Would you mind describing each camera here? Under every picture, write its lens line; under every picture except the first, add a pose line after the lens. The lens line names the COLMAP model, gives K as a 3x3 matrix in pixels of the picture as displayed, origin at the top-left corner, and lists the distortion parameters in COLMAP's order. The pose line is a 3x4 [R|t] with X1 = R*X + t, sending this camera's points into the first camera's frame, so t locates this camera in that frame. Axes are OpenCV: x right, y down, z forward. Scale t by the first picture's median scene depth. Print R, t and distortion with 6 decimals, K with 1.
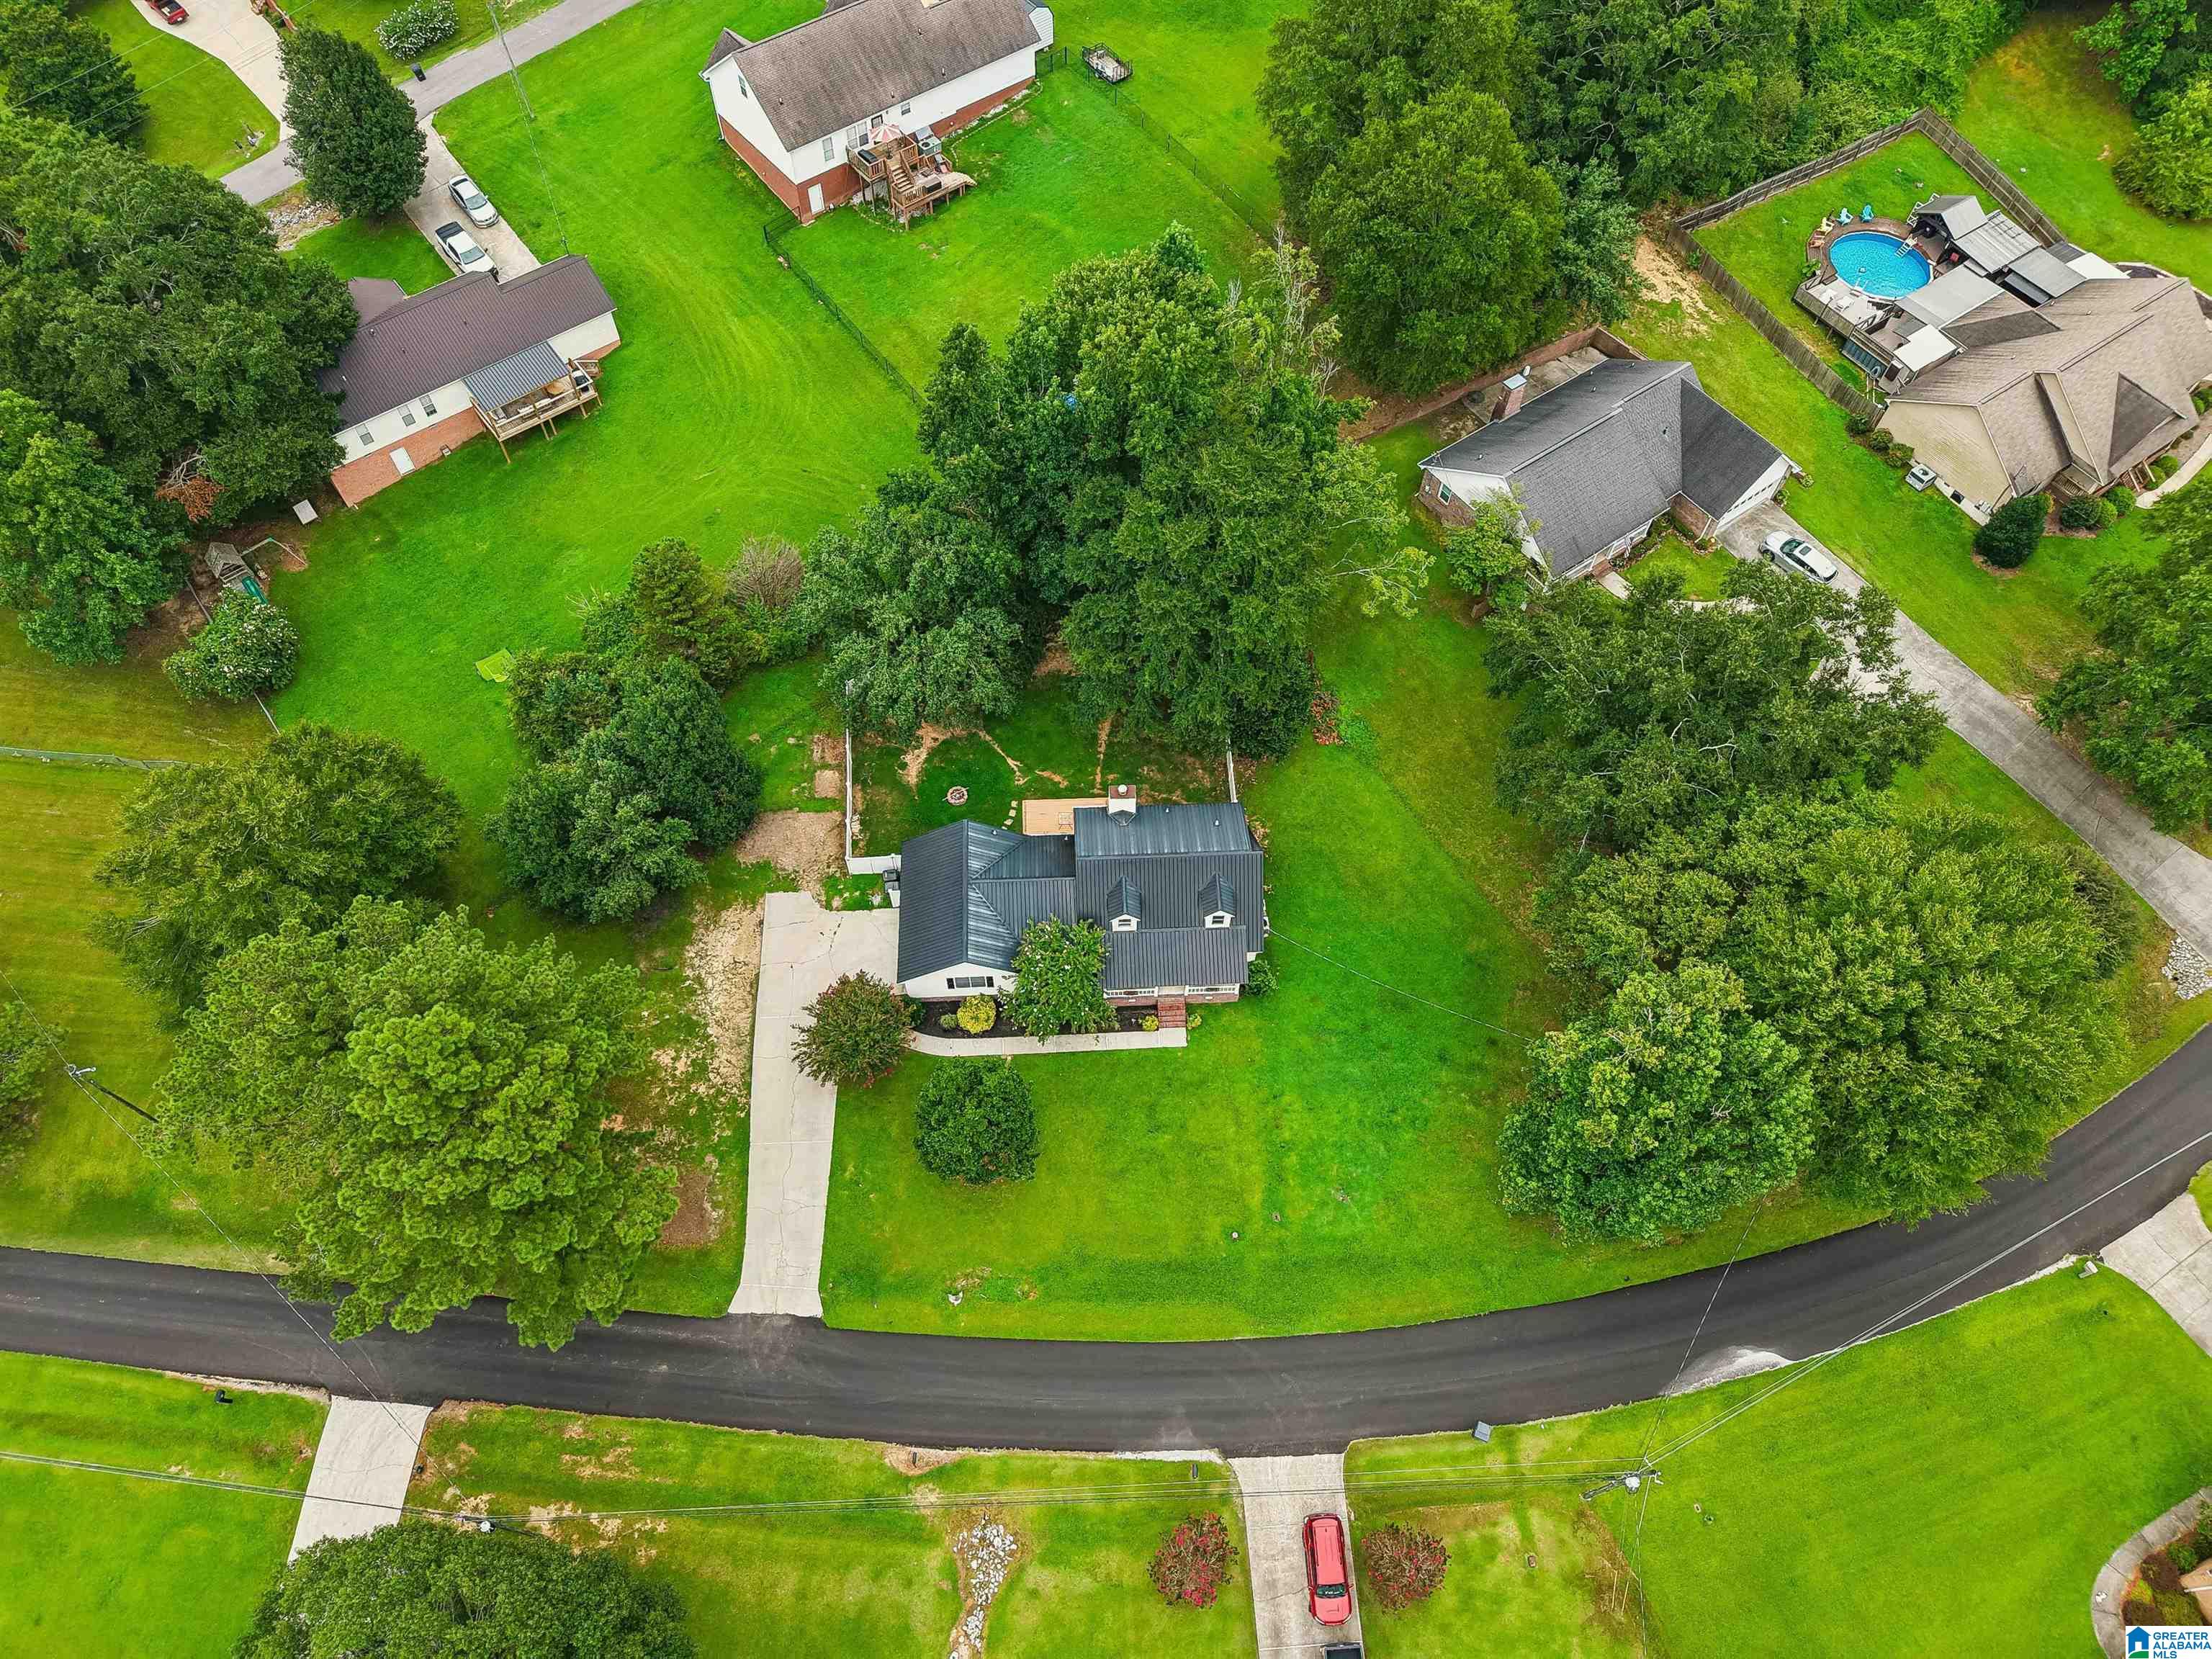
lens RADIAL K [[1492.0, 0, 1106.0], [0, 1492.0, 829.5], [0, 0, 1]] dist [0.033322, -0.019406]
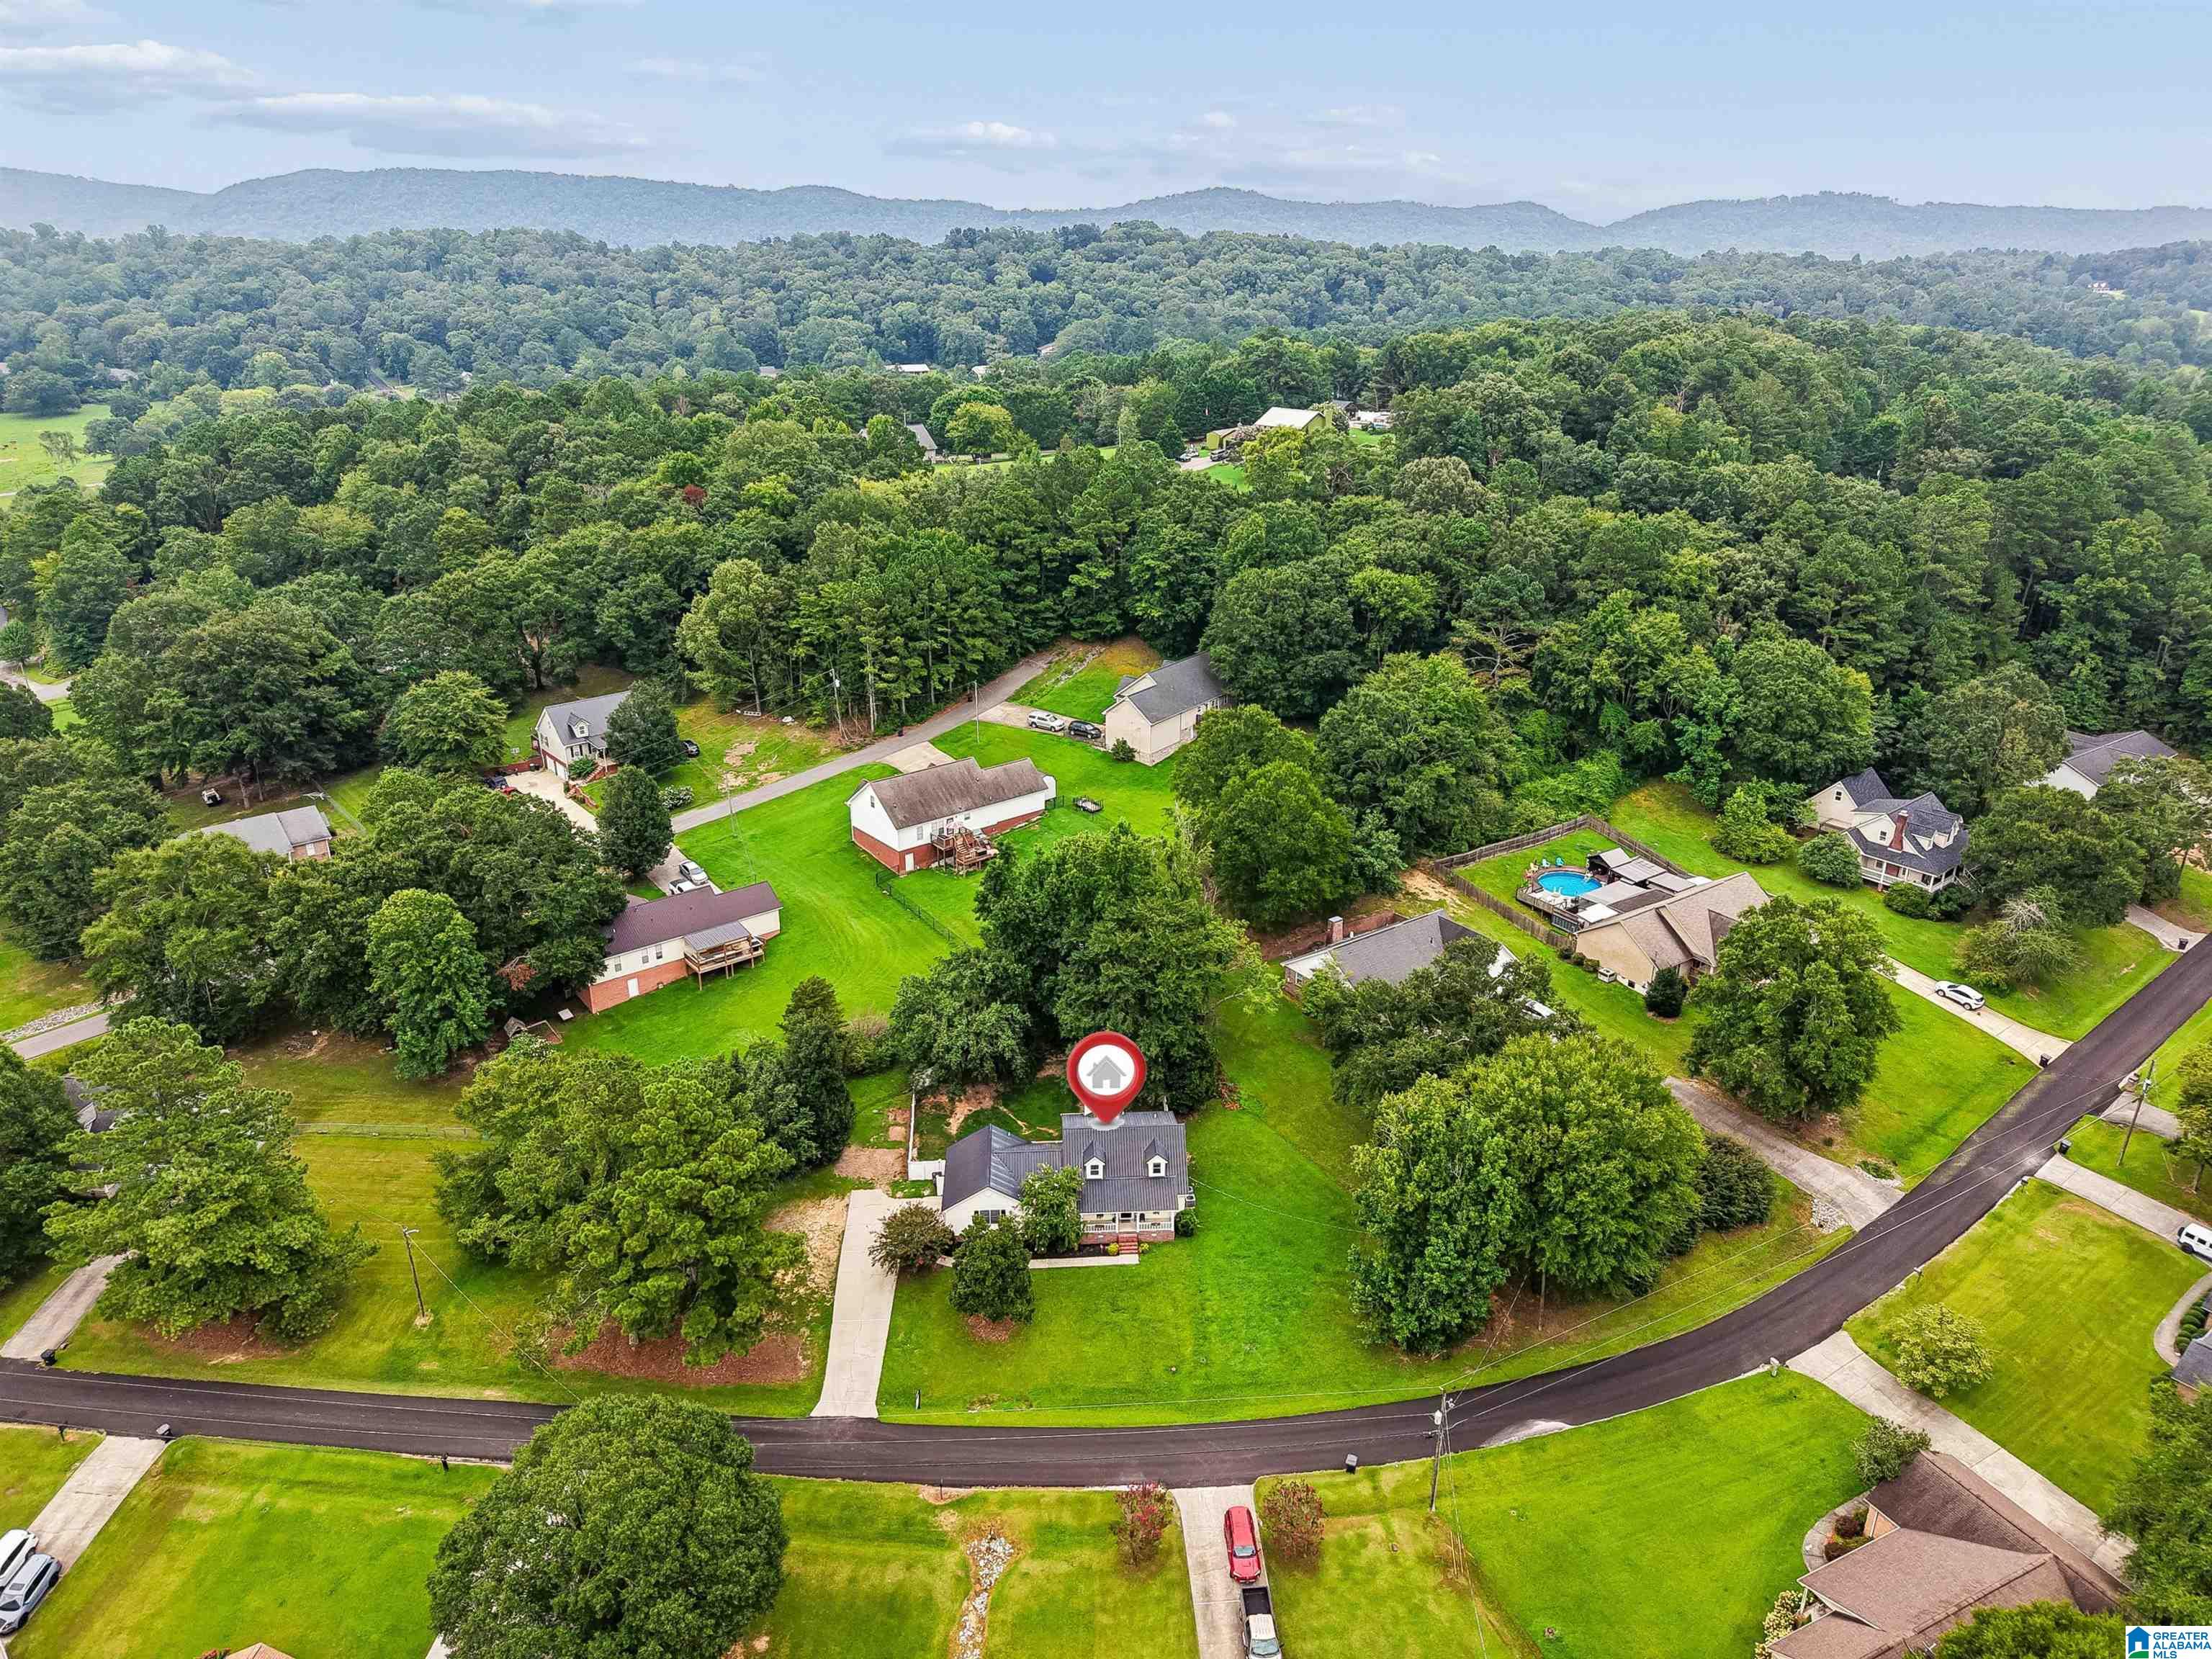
lens RADIAL K [[1568.1, 0, 1106.0], [0, 1568.1, 829.5], [0, 0, 1]] dist [0.140713, -0.177452]
pose [[0.999898, -0.014026, -0.002696, 0.033349], [0.009540, 0.796328, -0.604790, 0.761115], [0.010629, 0.604703, 0.796380, -0.489860]]
